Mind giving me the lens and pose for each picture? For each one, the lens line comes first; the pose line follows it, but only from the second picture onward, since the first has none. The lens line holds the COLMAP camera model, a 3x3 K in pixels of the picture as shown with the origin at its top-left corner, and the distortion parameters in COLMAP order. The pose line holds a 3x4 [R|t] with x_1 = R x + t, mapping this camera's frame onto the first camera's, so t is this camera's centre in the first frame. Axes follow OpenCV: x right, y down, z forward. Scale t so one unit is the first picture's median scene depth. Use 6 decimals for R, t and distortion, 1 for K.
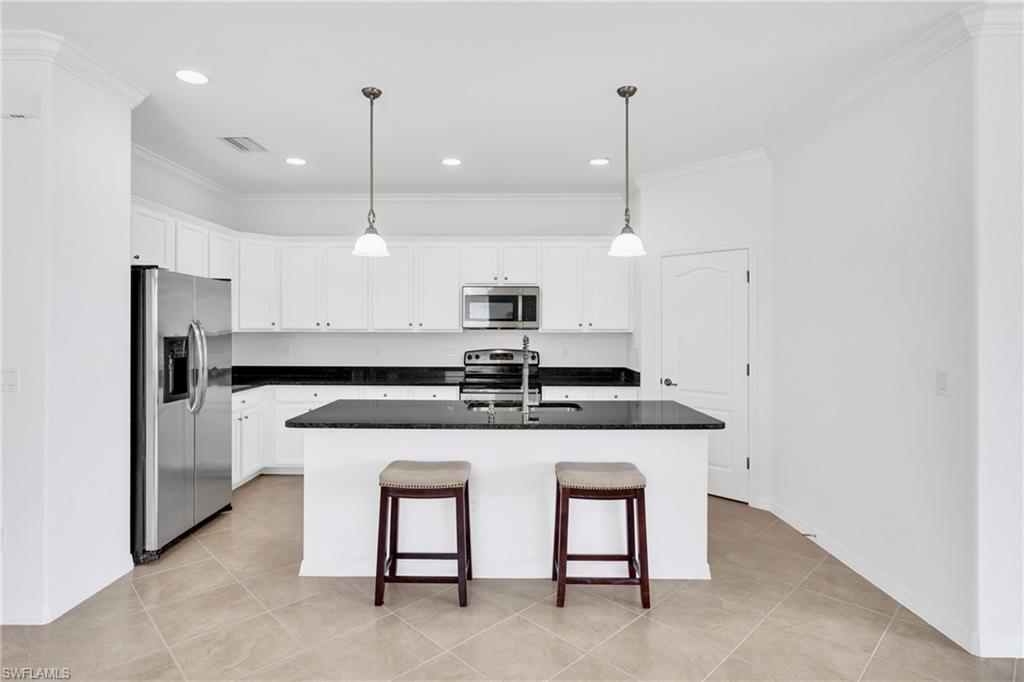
lens RADIAL K [[531.9, 0, 501.4], [0, 531.9, 323.8], [0, 0, 1]] dist [-0.003771, 0.000314]
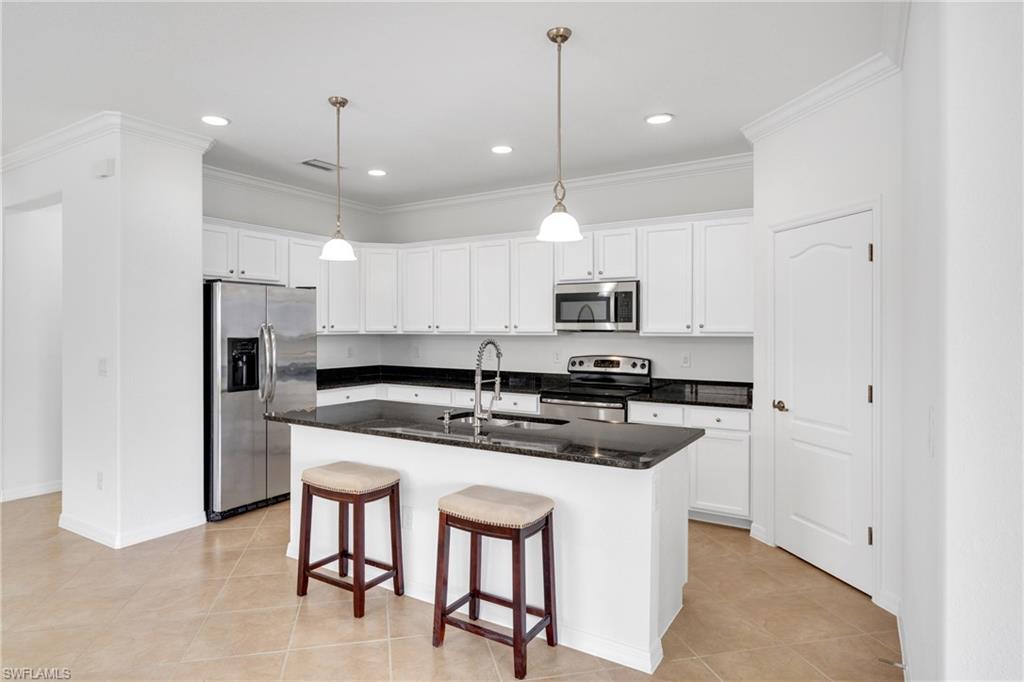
lens RADIAL K [[577.7, 0, 505.3], [0, 577.7, 331.1], [0, 0, 1]] dist [0.001440, 0.000280]
pose [[0.853427, 0.000803, -0.521212, 0.466860], [0.003872, 0.999961, 0.007881, 0.001297], [0.521198, -0.008744, 0.853391, 0.161029]]
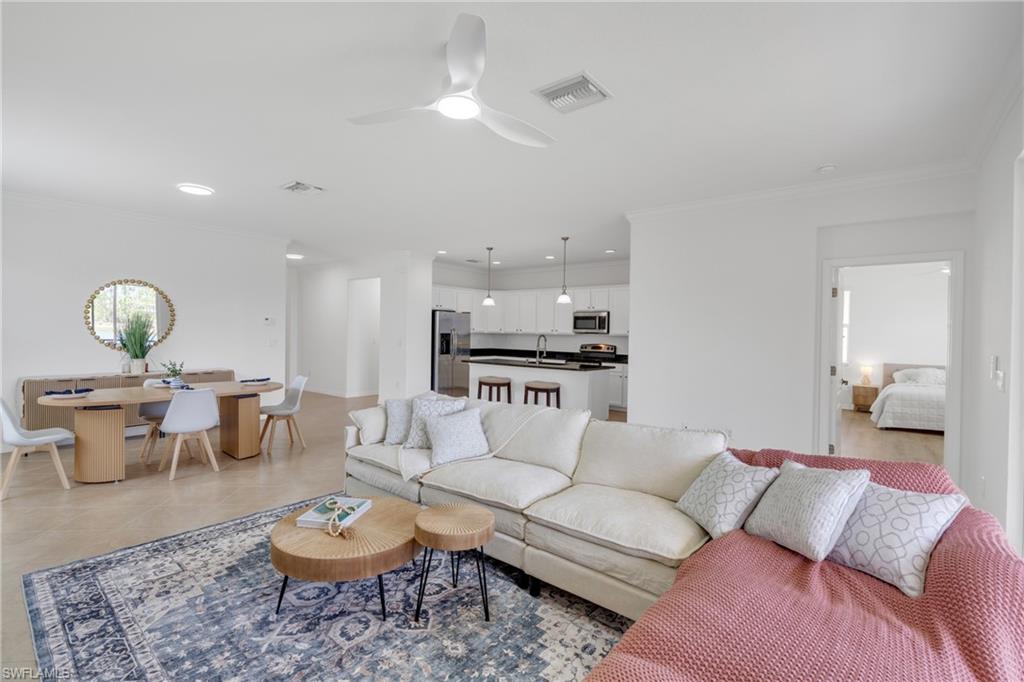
lens RADIAL K [[466.7, 0, 509.3], [0, 466.7, 333.3], [0, 0, 1]] dist [-0.000180, 0.000637]
pose [[0.785642, 0.013392, -0.618536, 1.067428], [-0.012320, 0.999906, 0.006001, 0.004288], [0.618559, 0.002906, 0.785733, -0.694631]]
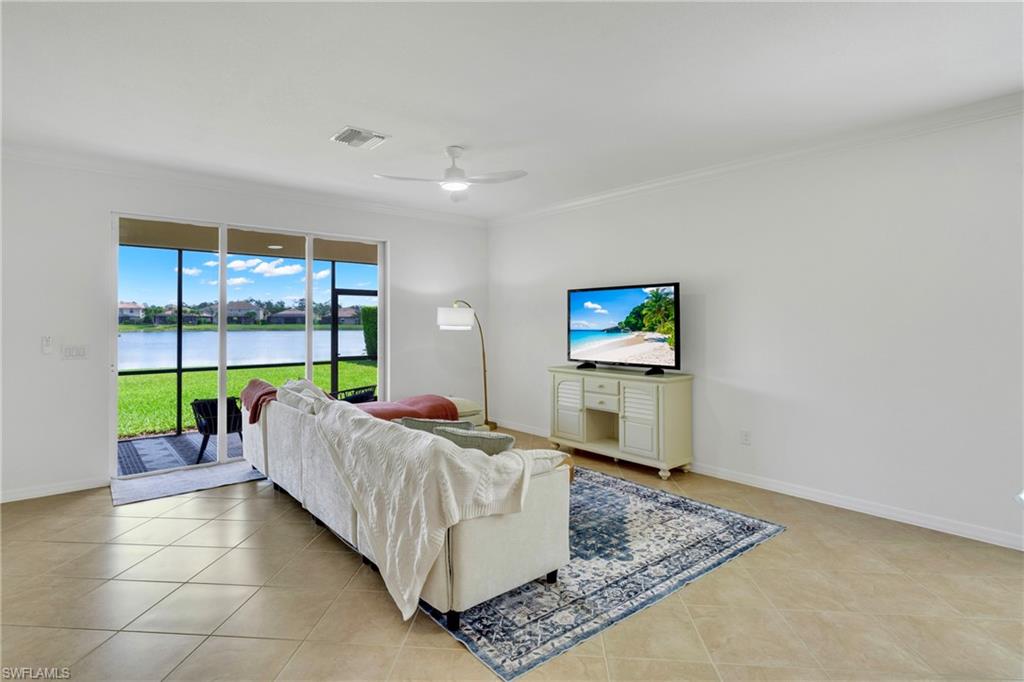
lens RADIAL K [[525.7, 0, 500.1], [0, 525.7, 312.4], [0, 0, 1]] dist [-0.001865, 0.000449]
pose [[-0.653218, 0.010616, 0.757096, -0.188440], [-0.002064, 0.999873, -0.015801, 0.000788], [-0.757167, -0.011884, -0.653113, 0.330896]]
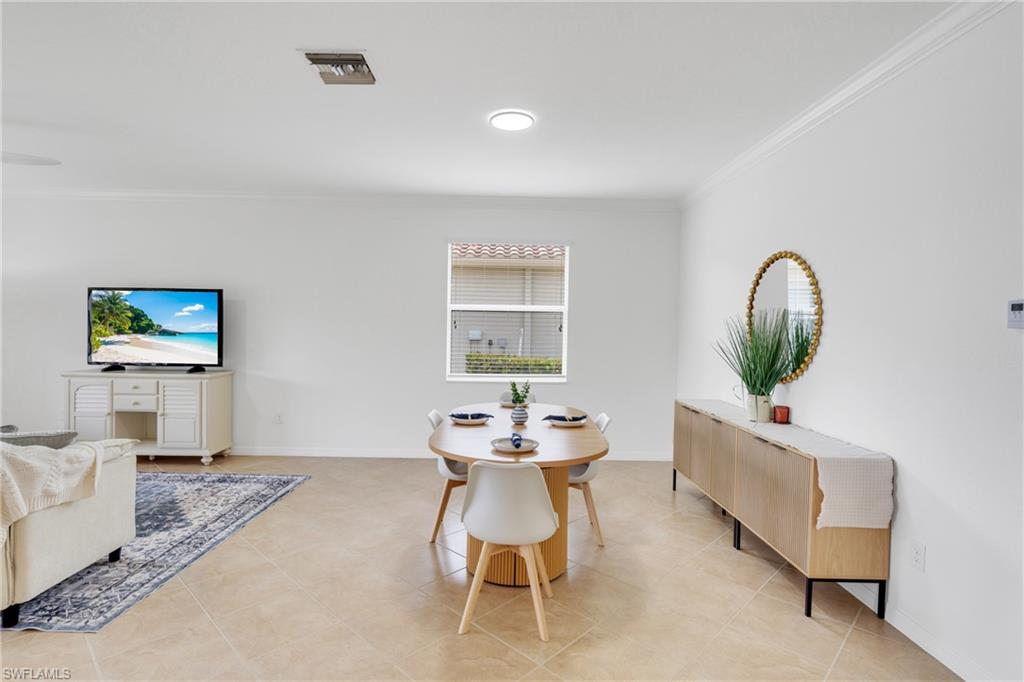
lens RADIAL K [[515.3, 0, 510.3], [0, 515.3, 333.7], [0, 0, 1]] dist [-0.003355, -0.000139]
pose [[-0.999372, -0.018763, -0.030046, -0.245923], [-0.019068, 0.999769, 0.009919, 0.000109], [0.029853, 0.010486, -0.999499, 0.576861]]
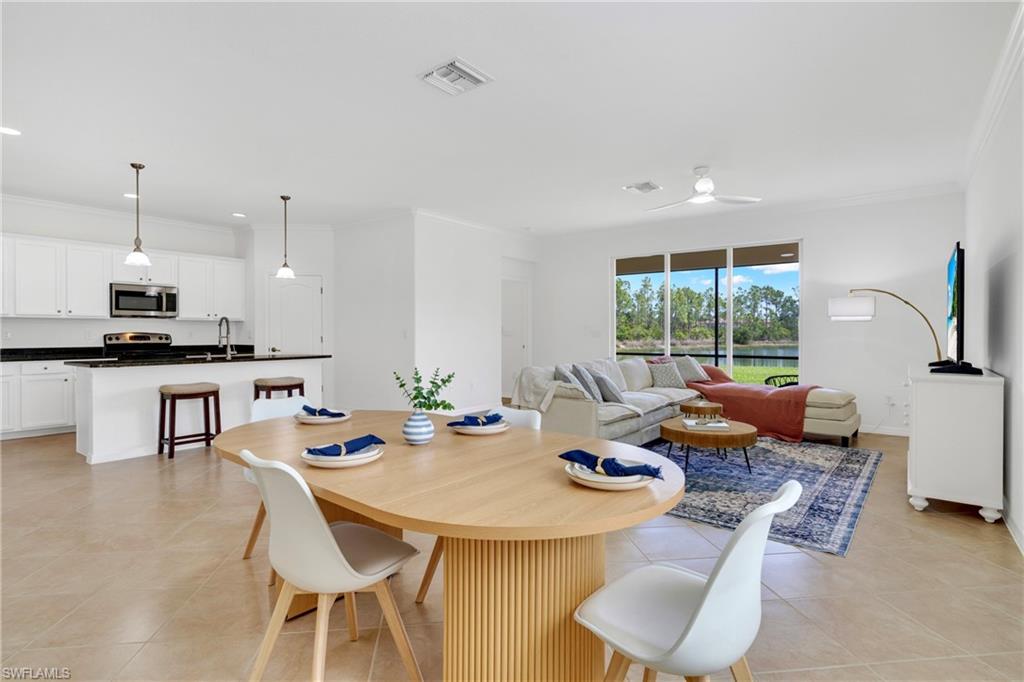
lens RADIAL K [[507.0, 0, 504.7], [0, 507.0, 337.9], [0, 0, 1]] dist [-0.002358, 0.001900]
pose [[0.601339, -0.010933, 0.798919, -0.619237], [-0.002225, 0.999880, 0.015358, 0.053444], [-0.798991, -0.011012, 0.601243, -0.645325]]
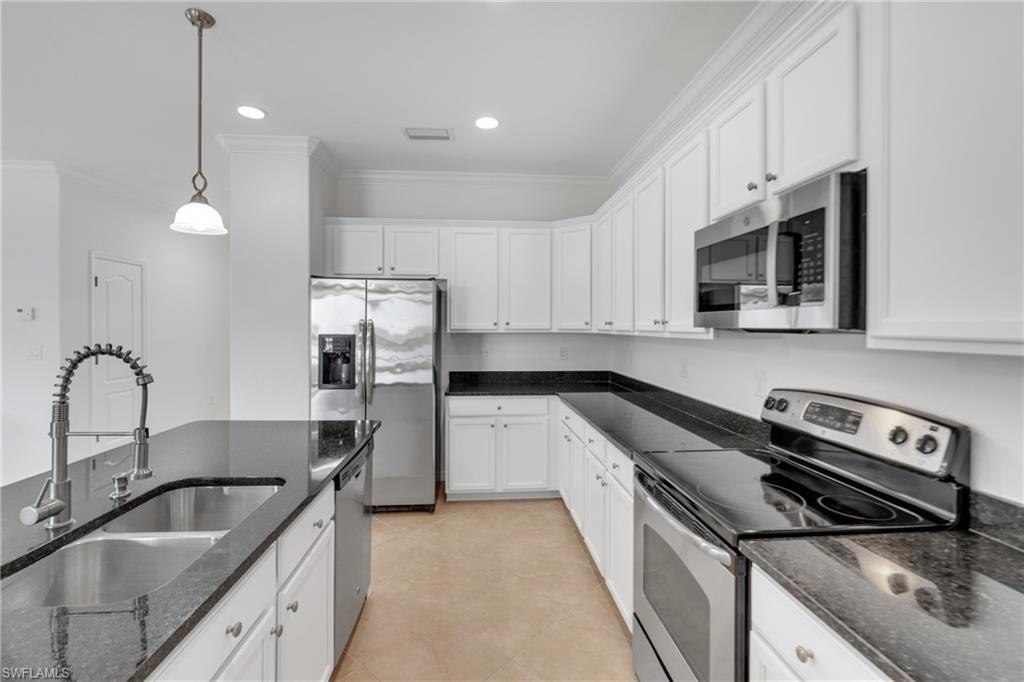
lens RADIAL K [[466.7, 0, 509.3], [0, 466.7, 333.3], [0, 0, 1]] dist [-0.000180, 0.000637]
pose [[0.092500, 0.011910, -0.995641, 0.359550], [0.001041, 0.999927, 0.012058, 0.008682], [0.995712, -0.002152, 0.092481, 1.047728]]
